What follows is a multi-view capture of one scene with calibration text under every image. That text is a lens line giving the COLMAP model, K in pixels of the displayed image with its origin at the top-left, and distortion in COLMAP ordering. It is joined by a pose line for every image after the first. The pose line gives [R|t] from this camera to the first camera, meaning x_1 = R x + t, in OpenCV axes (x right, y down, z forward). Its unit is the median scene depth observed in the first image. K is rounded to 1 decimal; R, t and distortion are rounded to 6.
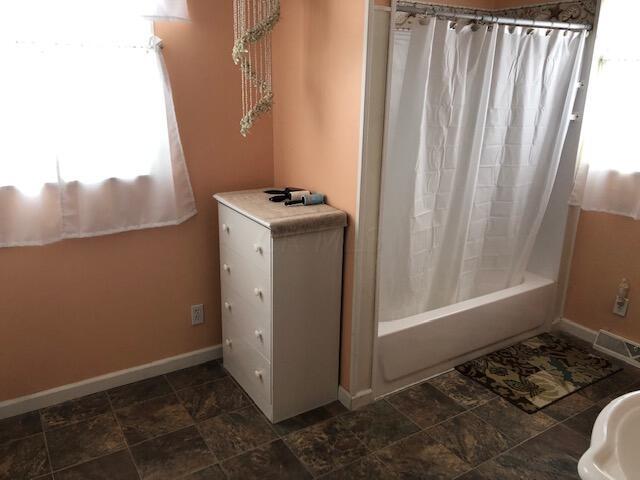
lens RADIAL K [[521.1, 0, 319.5], [0, 521.1, 240.9], [0, 0, 1]] dist [0.043331, -0.036004]
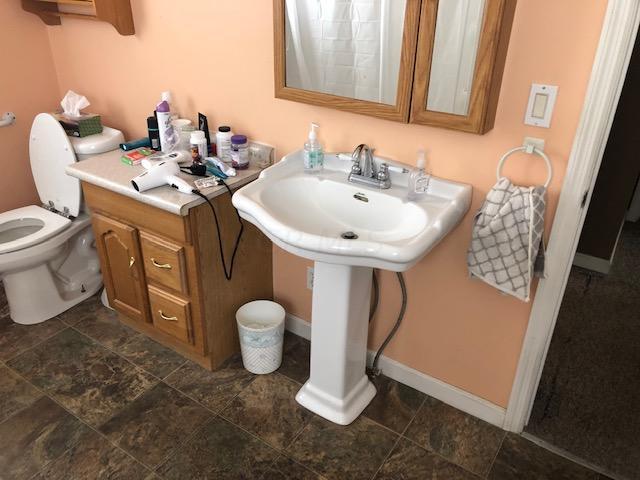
lens RADIAL K [[521.1, 0, 319.7], [0, 521.1, 239.3], [0, 0, 1]] dist [0.043331, -0.036004]
pose [[-0.402461, -0.447856, 0.798405, -0.713306], [0.253205, 0.783671, 0.567227, -0.201402], [-0.879723, 0.430446, -0.201998, 0.764098]]
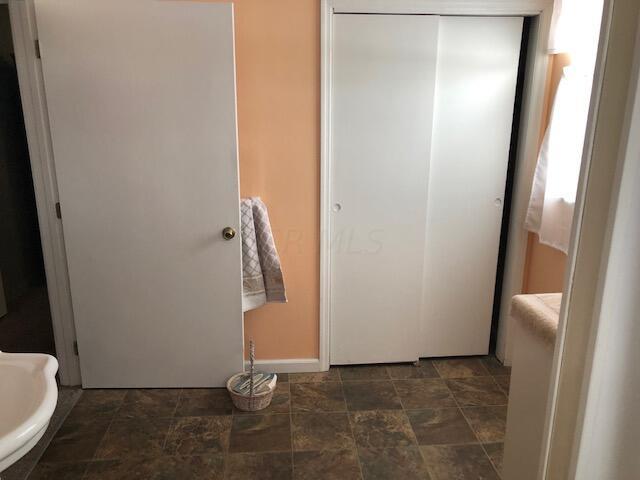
lens RADIAL K [[521.1, 0, 320.5], [0, 521.1, 240.7], [0, 0, 1]] dist [0.043331, -0.036004]
pose [[-0.464376, 0.205872, -0.861378, 0.943469], [-0.281243, 0.887983, 0.363851, -0.324830], [0.839796, 0.411220, -0.354459, 1.127183]]
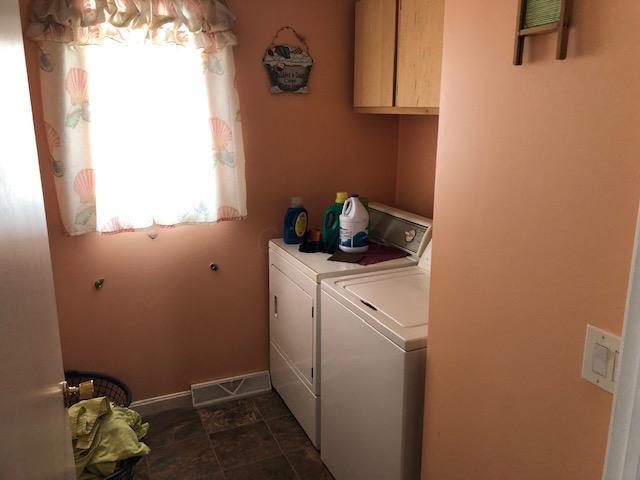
lens RADIAL K [[521.1, 0, 319.4], [0, 521.1, 239.2], [0, 0, 1]] dist [0.043331, -0.036004]
pose [[0.138162, -0.251211, 0.958021, -1.008922], [0.297348, 0.933195, 0.201819, -0.158081], [-0.944720, 0.256982, 0.203630, 0.463770]]
